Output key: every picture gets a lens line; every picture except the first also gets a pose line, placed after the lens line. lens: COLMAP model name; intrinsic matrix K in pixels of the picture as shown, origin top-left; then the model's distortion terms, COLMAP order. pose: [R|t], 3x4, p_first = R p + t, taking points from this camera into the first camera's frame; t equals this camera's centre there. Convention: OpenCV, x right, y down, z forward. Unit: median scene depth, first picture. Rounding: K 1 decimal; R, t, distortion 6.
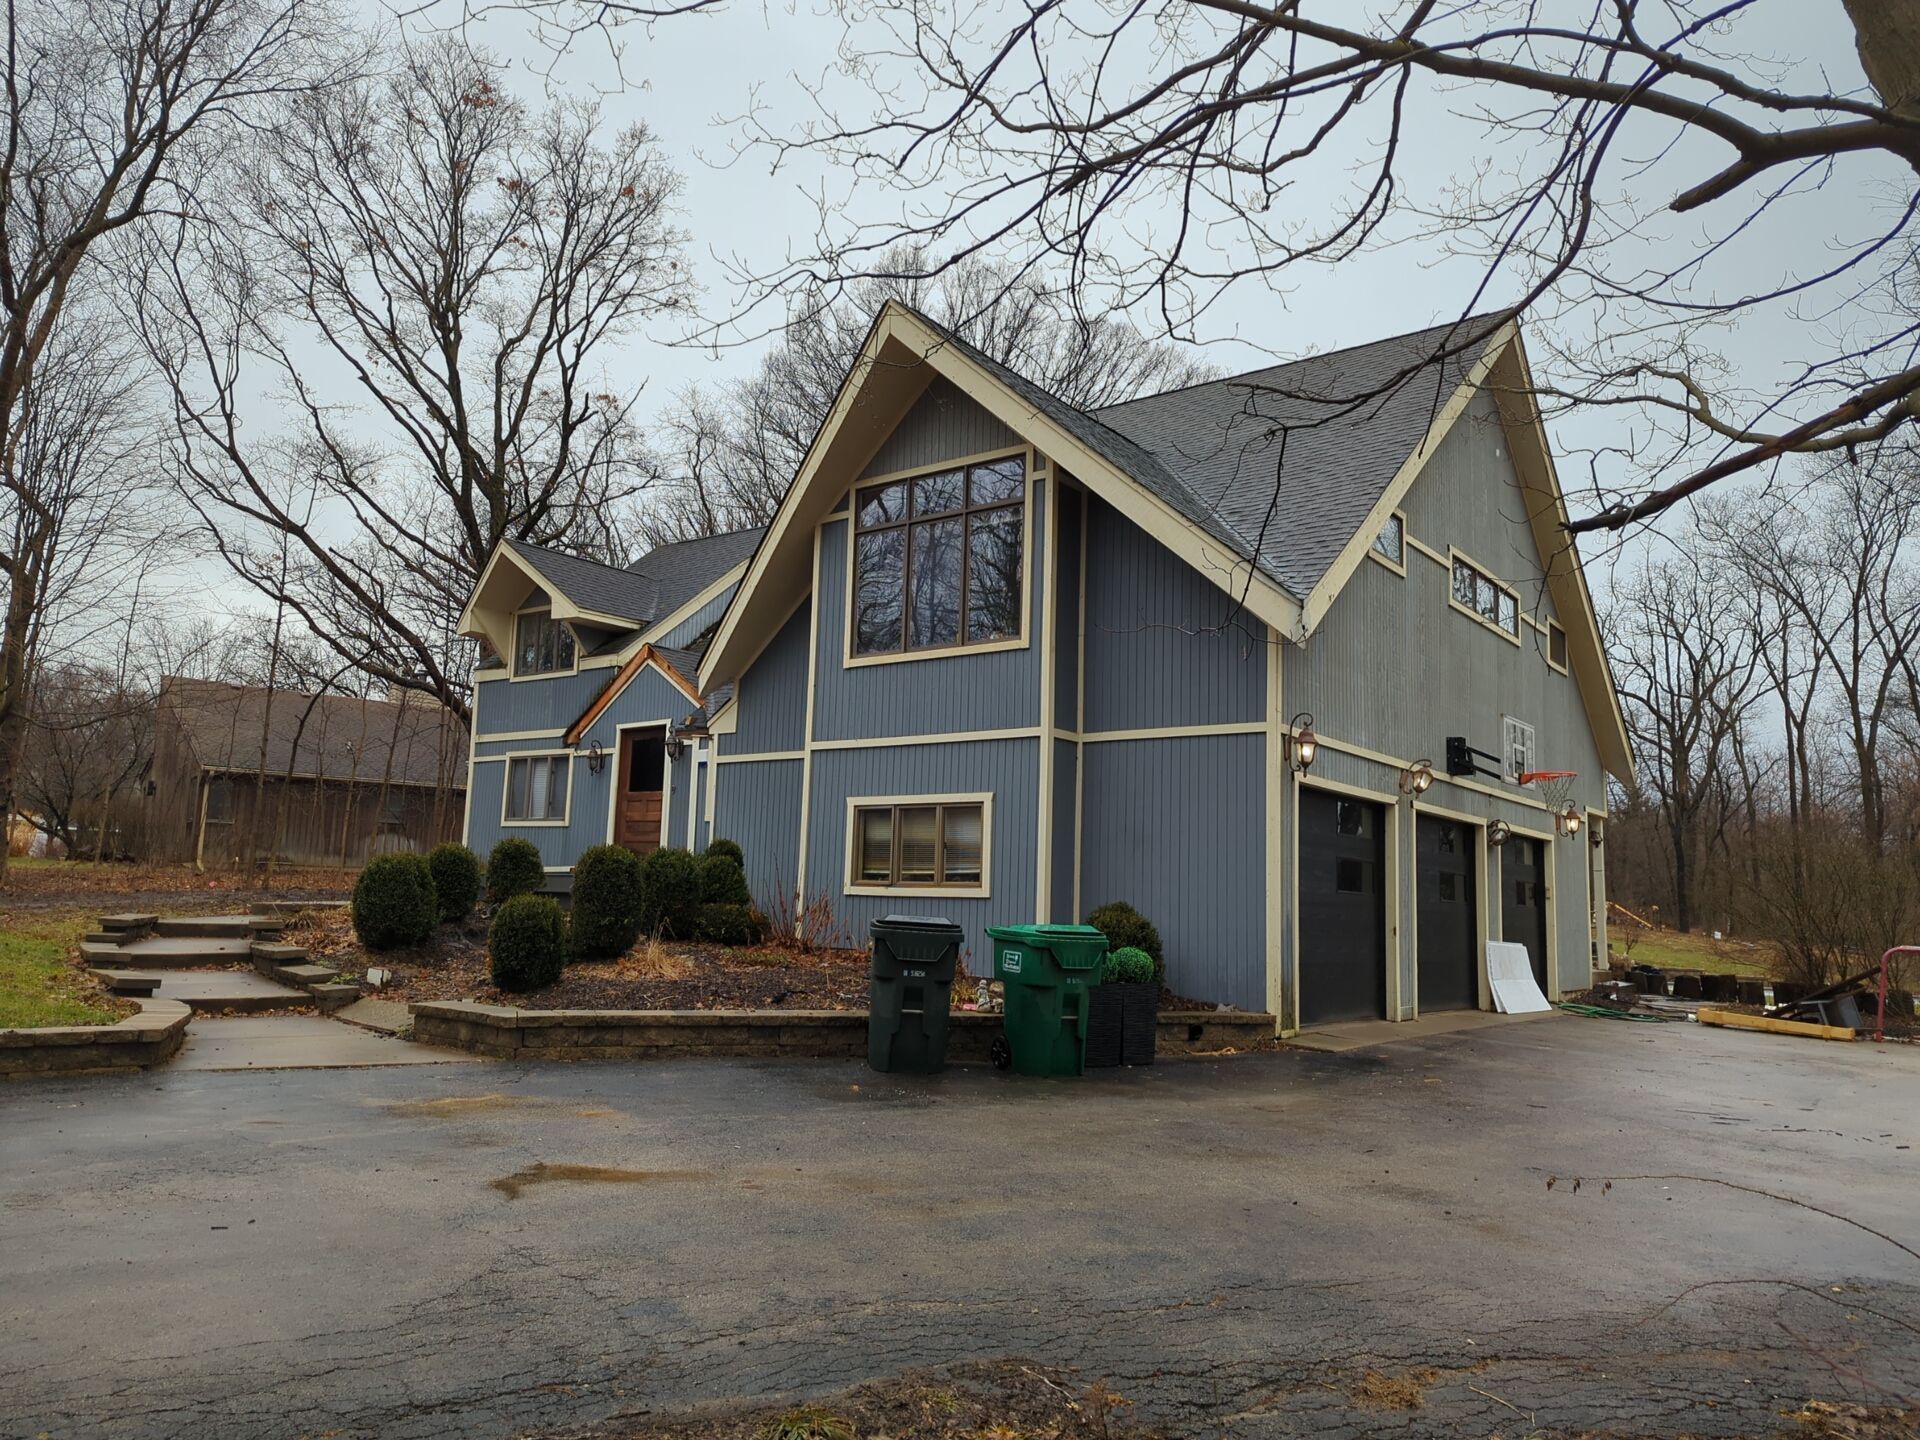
lens RADIAL K [[1344.2, 0, 951.6], [0, 1344.2, 720.4], [0, 0, 1]] dist [0.076635, -0.065043]
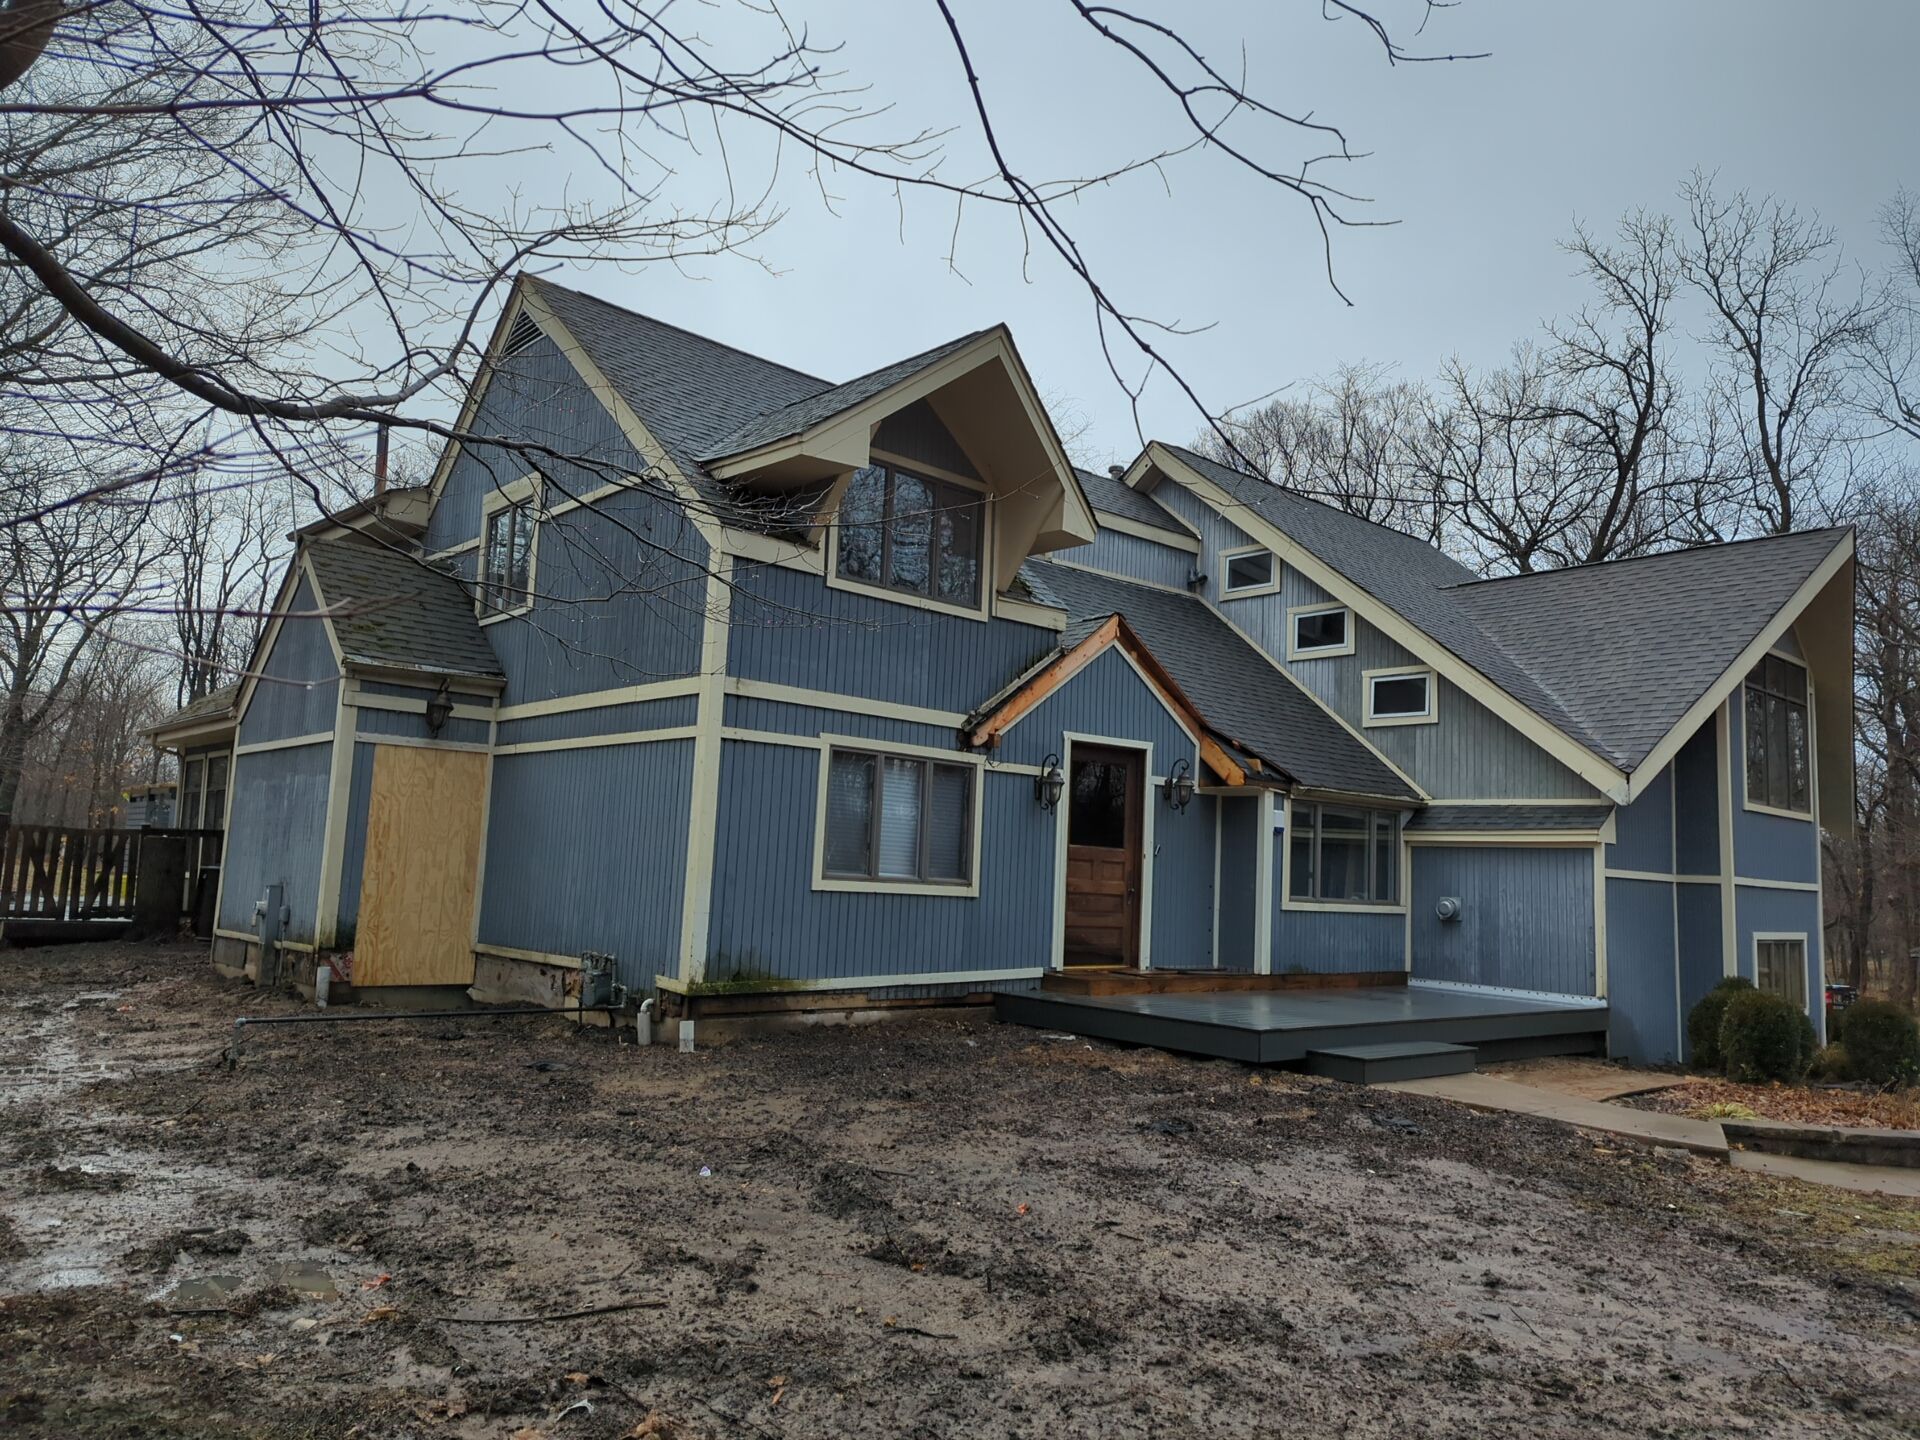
lens RADIAL K [[1344.2, 0, 963.6], [0, 1344.2, 716.7], [0, 0, 1]] dist [0.076635, -0.065043]
pose [[0.176597, 0.091963, 0.979978, -1.102810], [-0.171499, 0.983271, -0.061367, 0.054071], [-0.969227, -0.157228, 0.189415, 1.218563]]
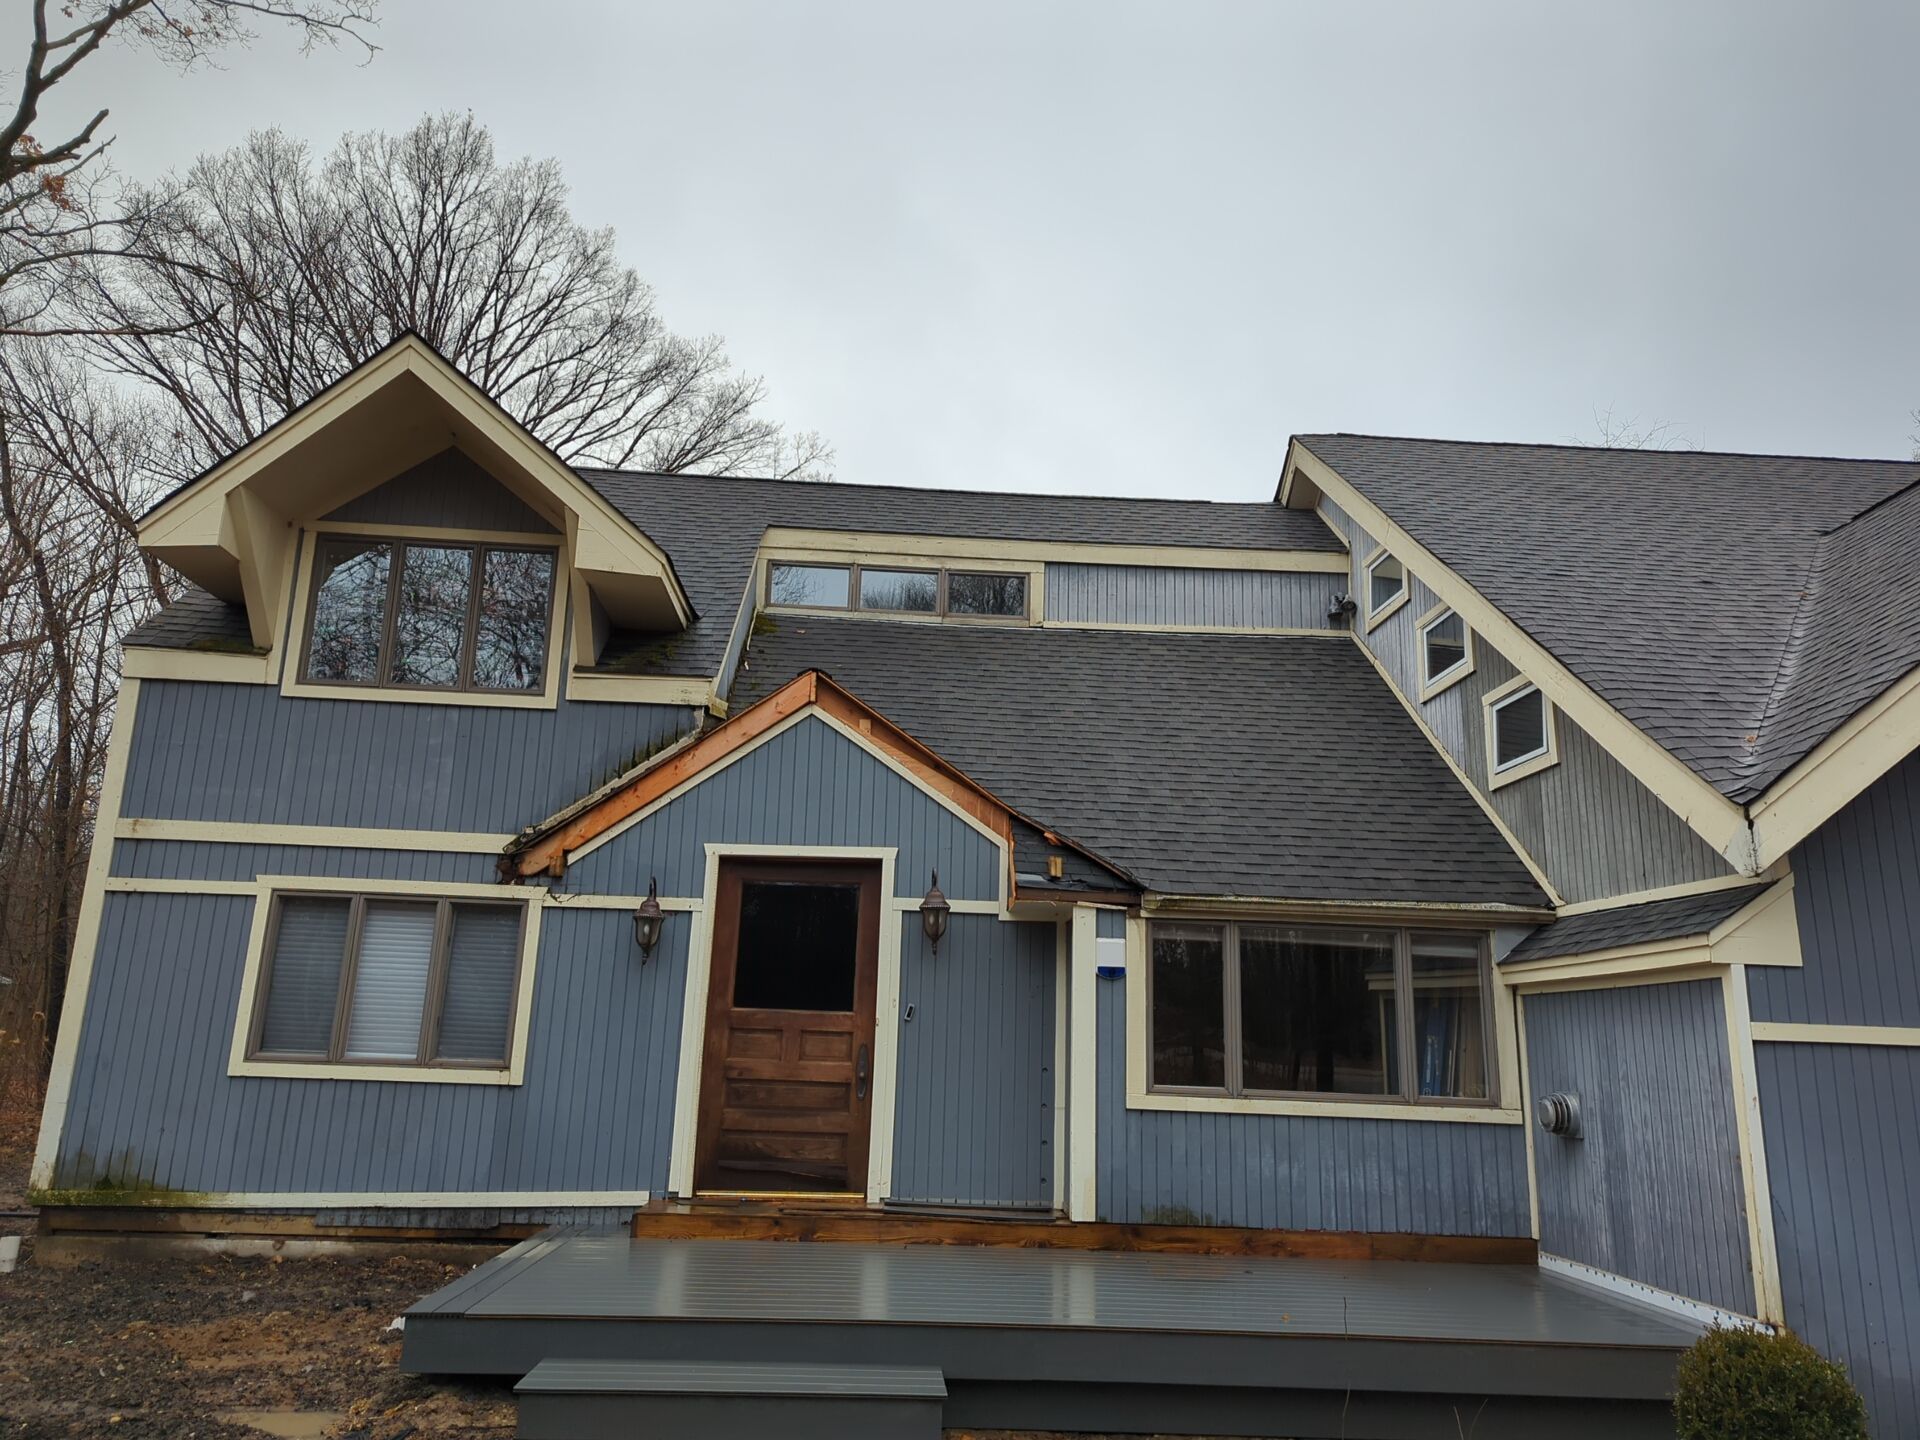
lens RADIAL K [[1344.2, 0, 950.8], [0, 1344.2, 718.1], [0, 0, 1]] dist [0.076635, -0.065043]
pose [[0.760652, 0.147505, 0.632179, -0.607447], [-0.097133, 0.988741, -0.113828, 0.006572], [-0.641852, 0.025178, 0.766415, 0.815081]]
